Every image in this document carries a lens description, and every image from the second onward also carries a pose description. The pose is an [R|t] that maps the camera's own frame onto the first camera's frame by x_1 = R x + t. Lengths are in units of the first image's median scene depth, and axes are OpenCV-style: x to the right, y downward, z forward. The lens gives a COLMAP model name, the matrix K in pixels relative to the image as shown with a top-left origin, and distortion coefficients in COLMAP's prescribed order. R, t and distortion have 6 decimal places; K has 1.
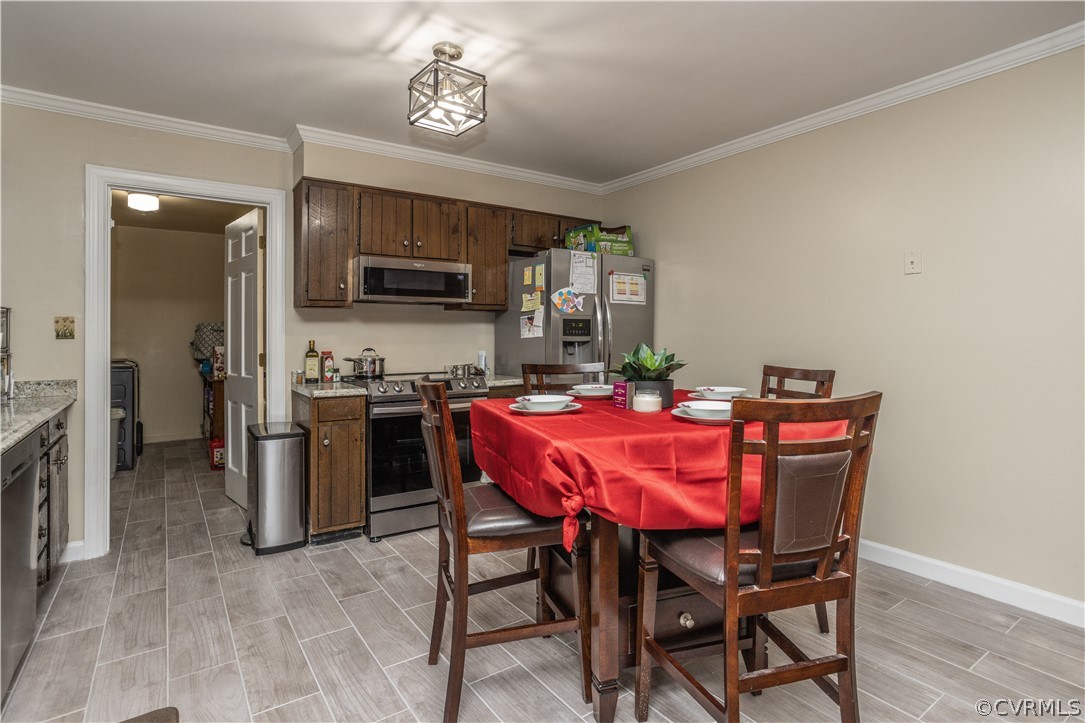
lens RADIAL K [[540.5, 0, 537.2], [0, 540.5, 331.4], [0, 0, 1]] dist [-0.055352, 0.034967]
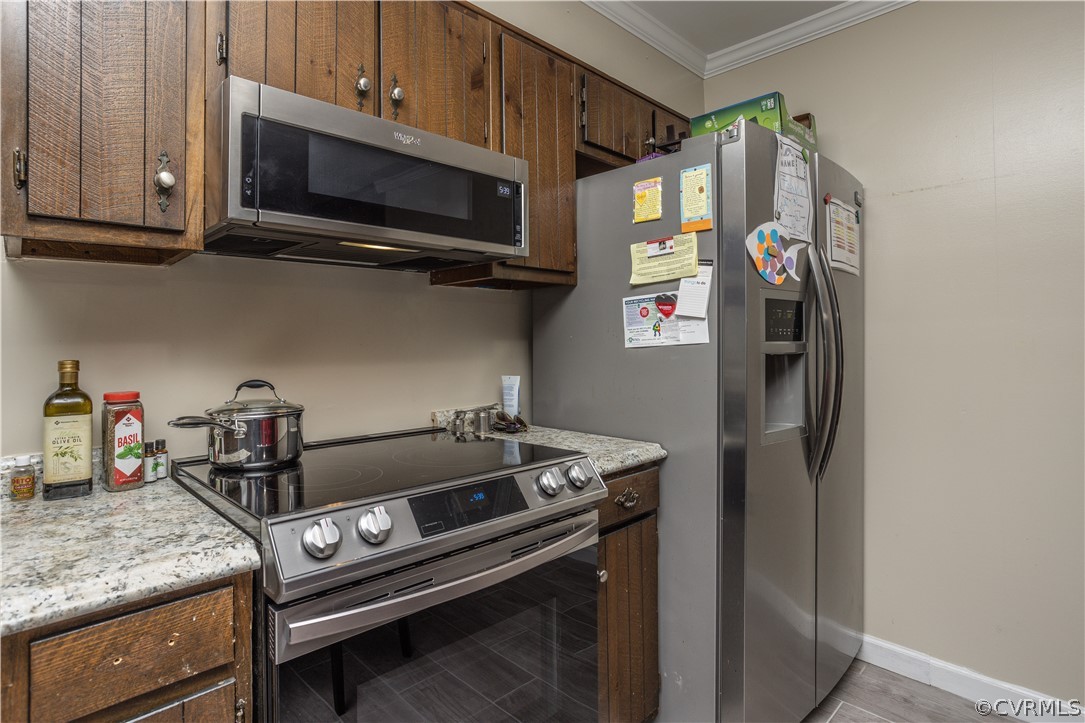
lens RADIAL K [[543.7, 0, 494.2], [0, 543.7, 335.4], [0, 0, 1]] dist [-0.048276, 0.020209]
pose [[0.989835, -0.004623, 0.142147, -0.209466], [0.004824, 0.999988, -0.001066, 0.003532], [-0.142140, 0.001741, 0.989845, 0.633425]]
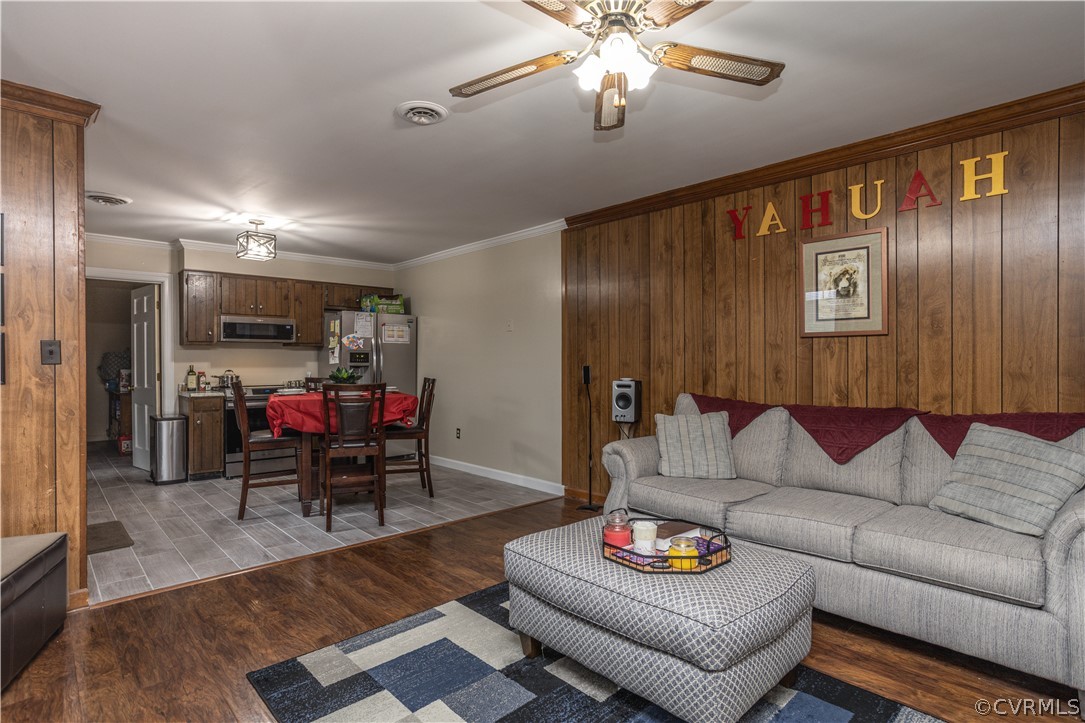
lens RADIAL K [[546.7, 0, 541.1], [0, 546.7, 365.1], [0, 0, 1]] dist [-0.059987, 0.035578]
pose [[0.988300, -0.000046, 0.152521, 0.381616], [-0.002068, 0.999904, 0.013706, -0.008223], [-0.152507, -0.013861, 0.988205, -0.776145]]
